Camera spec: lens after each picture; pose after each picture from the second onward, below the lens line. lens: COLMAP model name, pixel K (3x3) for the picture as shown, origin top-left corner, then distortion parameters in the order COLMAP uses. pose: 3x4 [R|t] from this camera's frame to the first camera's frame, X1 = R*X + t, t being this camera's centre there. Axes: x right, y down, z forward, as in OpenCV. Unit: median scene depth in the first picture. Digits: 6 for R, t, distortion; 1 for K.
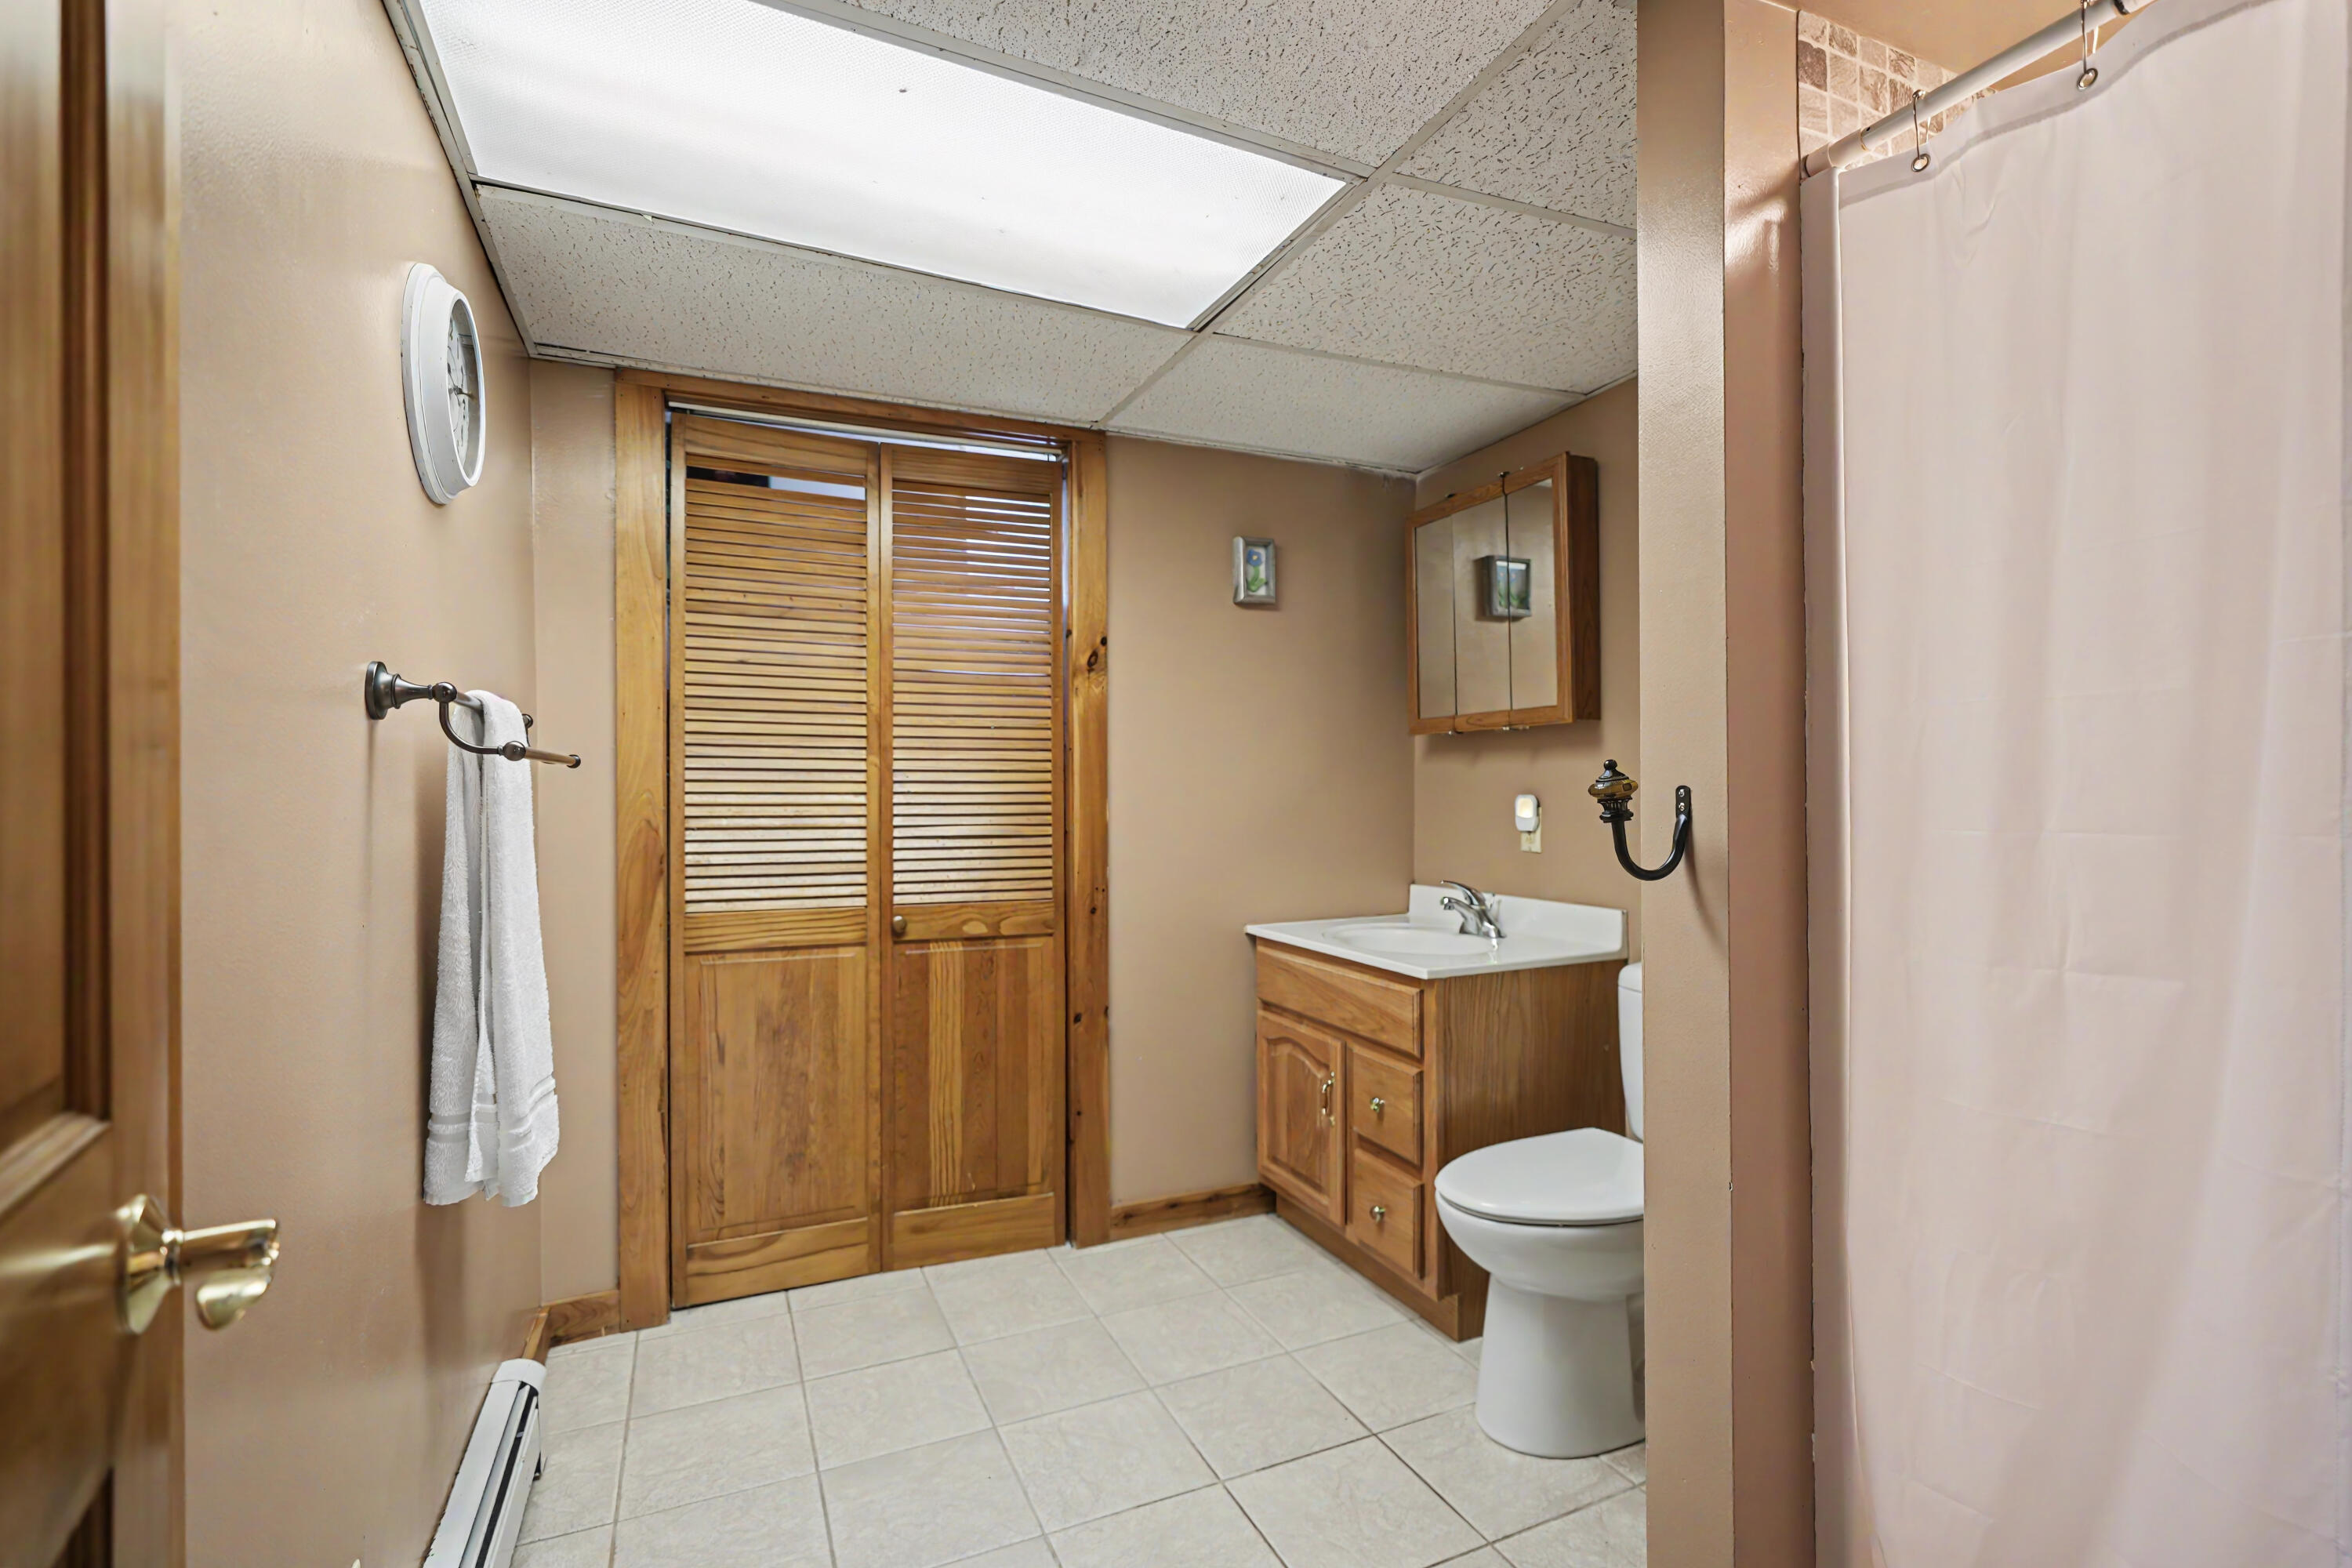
lens RADIAL K [[1073.2, 0, 1183.4], [0, 1073.2, 782.8], [0, 0, 1]] dist [0.001076, 0.000261]
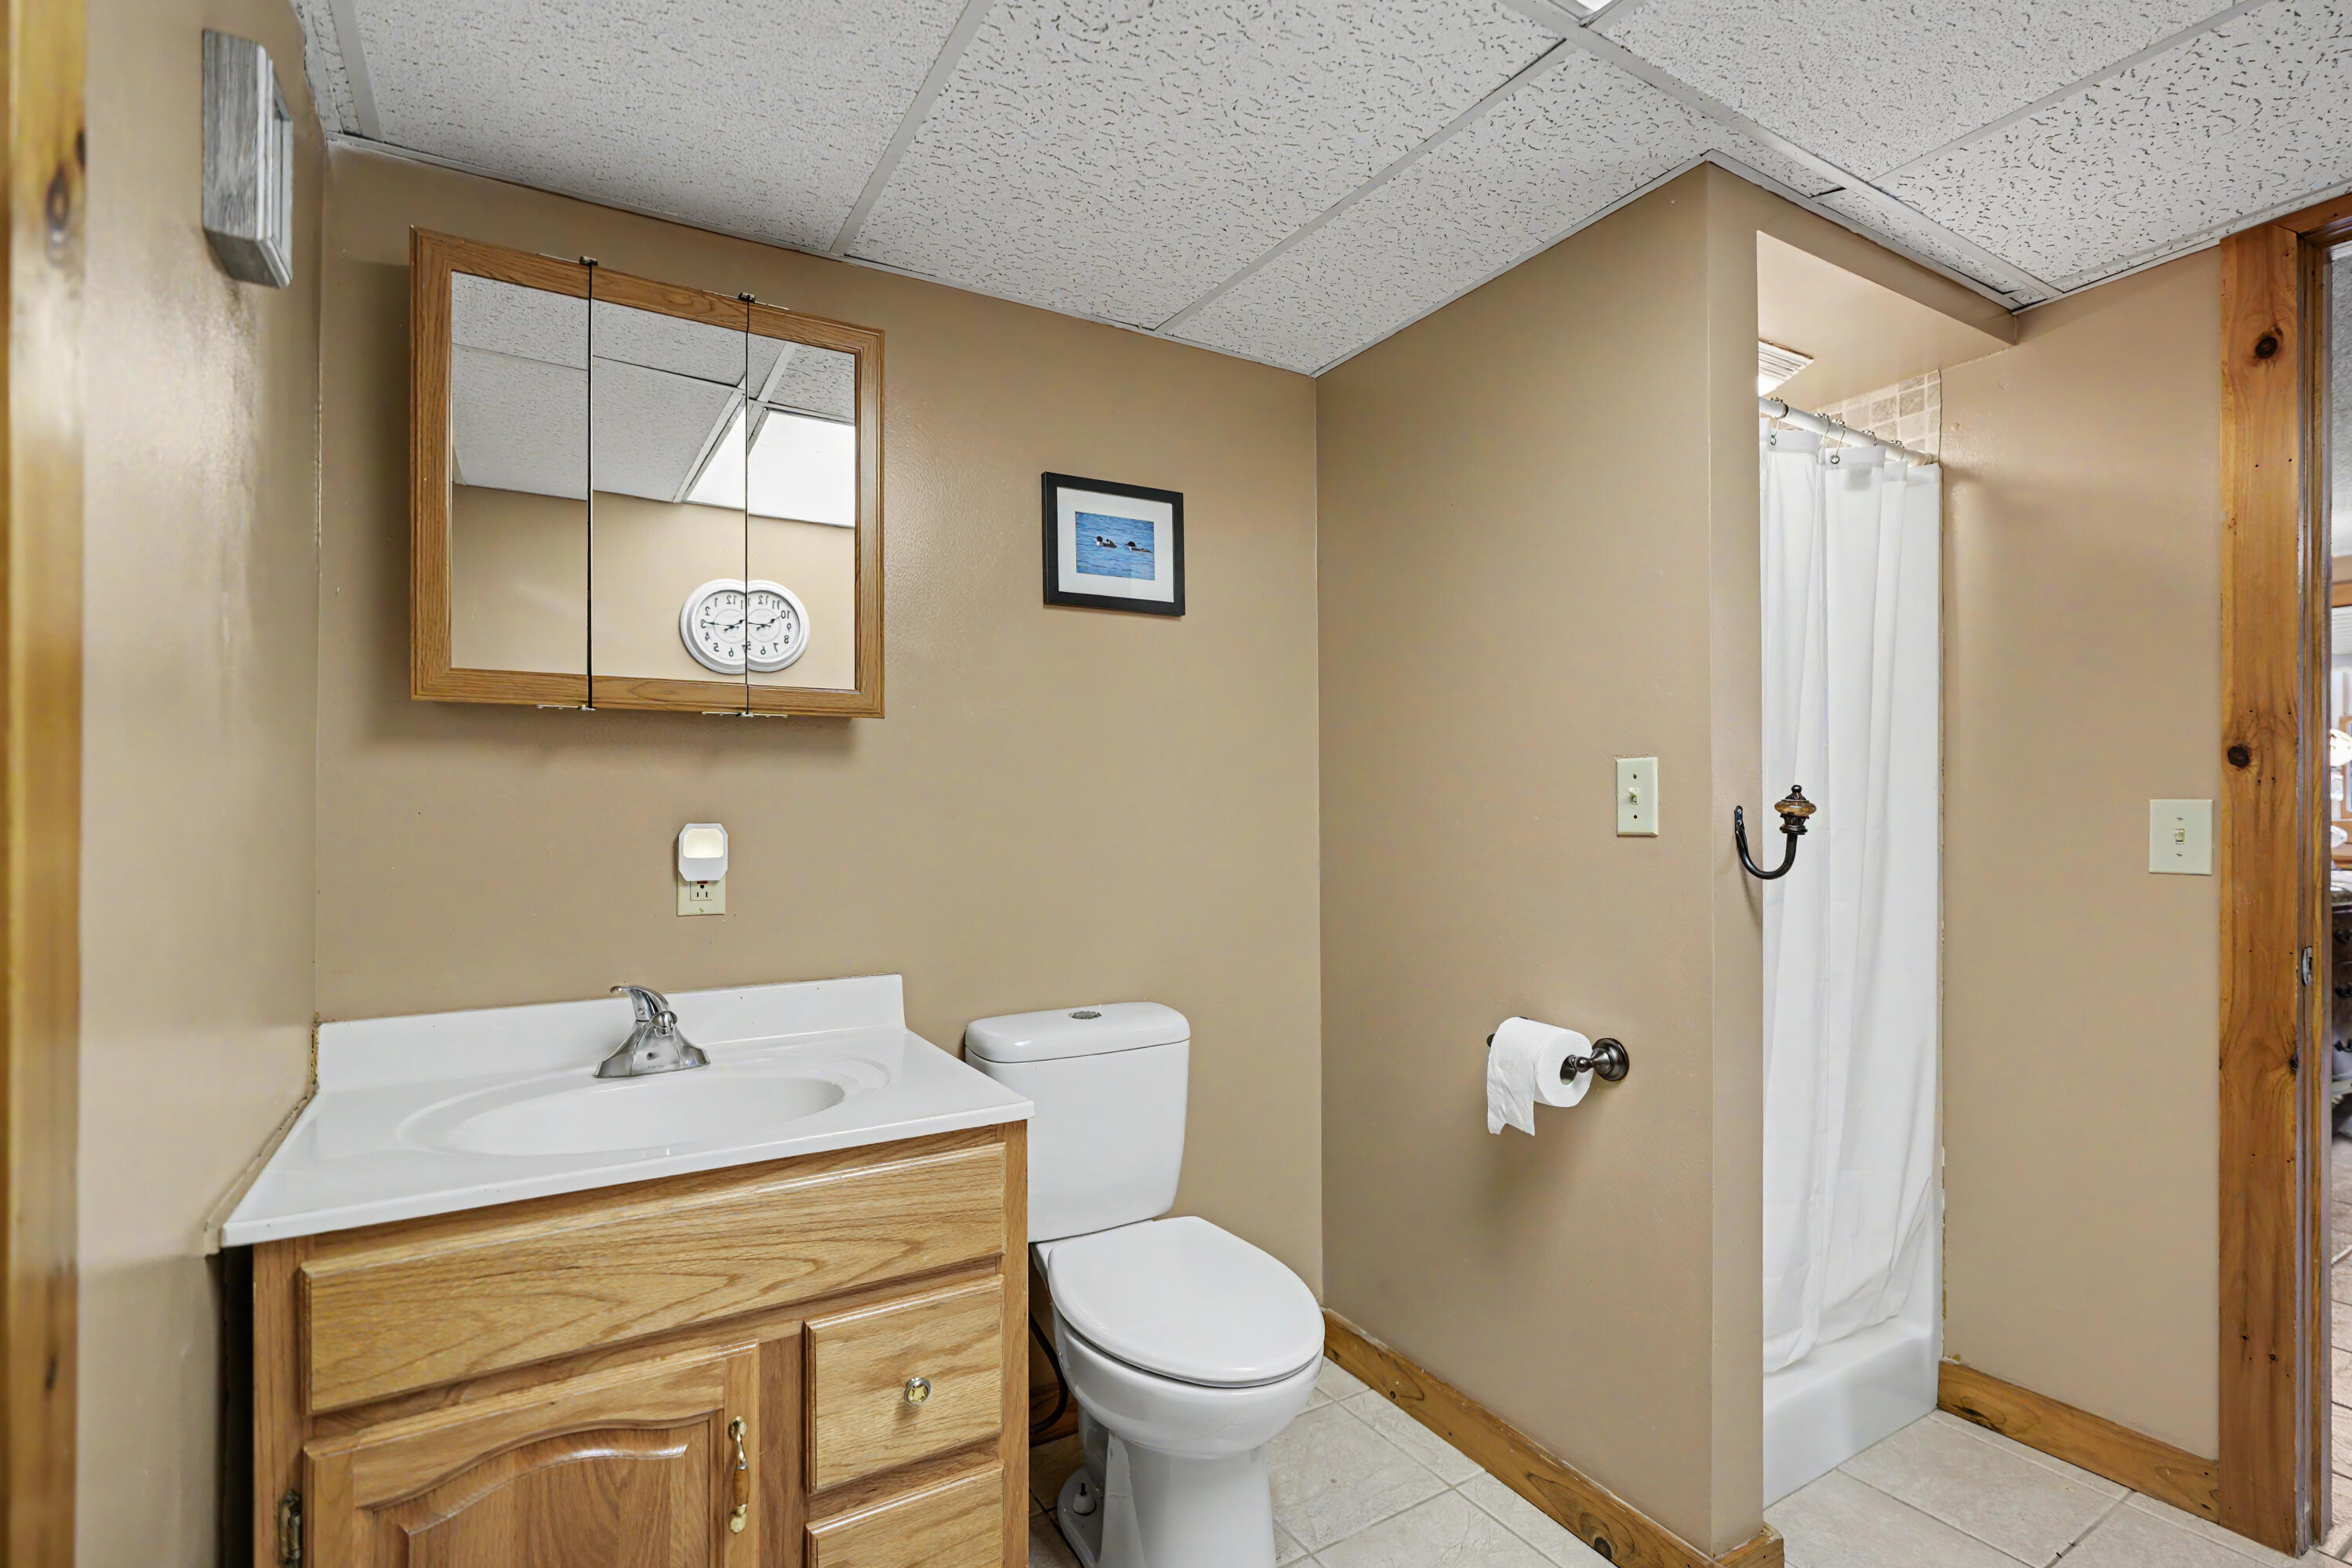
lens RADIAL K [[1073.2, 0, 1179.7], [0, 1073.2, 804.7], [0, 0, 1]] dist [0.001076, 0.000261]
pose [[-0.133316, 0.009129, 0.991032, -0.342377], [-0.003986, 0.999945, -0.009747, 0.006435], [-0.991066, -0.005250, -0.133272, 0.842201]]
